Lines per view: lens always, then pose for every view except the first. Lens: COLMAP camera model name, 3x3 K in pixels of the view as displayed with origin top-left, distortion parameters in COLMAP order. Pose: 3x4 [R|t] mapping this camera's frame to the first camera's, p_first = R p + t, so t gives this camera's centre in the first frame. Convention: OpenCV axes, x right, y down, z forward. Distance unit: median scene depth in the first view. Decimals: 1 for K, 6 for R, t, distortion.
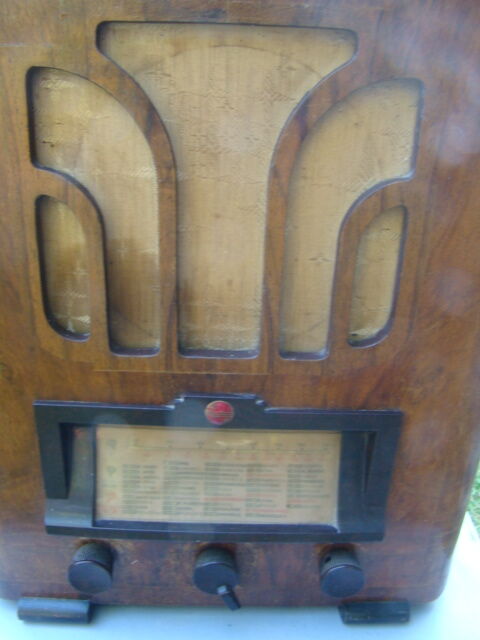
lens RADIAL K [[590.7, 0, 240.0], [0, 590.7, 320.0], [0, 0, 1]] dist [-0.201182, 0.141838]
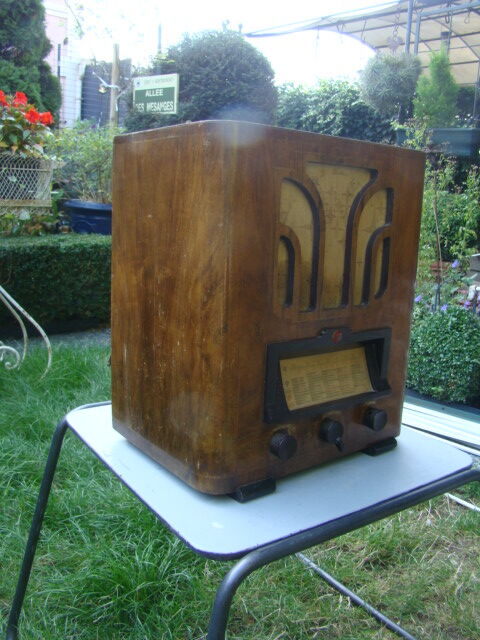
lens RADIAL K [[590.7, 0, 240.0], [0, 590.7, 320.0], [0, 0, 1]] dist [-0.201182, 0.141838]
pose [[0.803911, -0.112597, 0.583994, -1.548580], [0.220226, 0.968475, -0.116431, 0.269988], [-0.552474, 0.222211, 0.803364, -0.527048]]
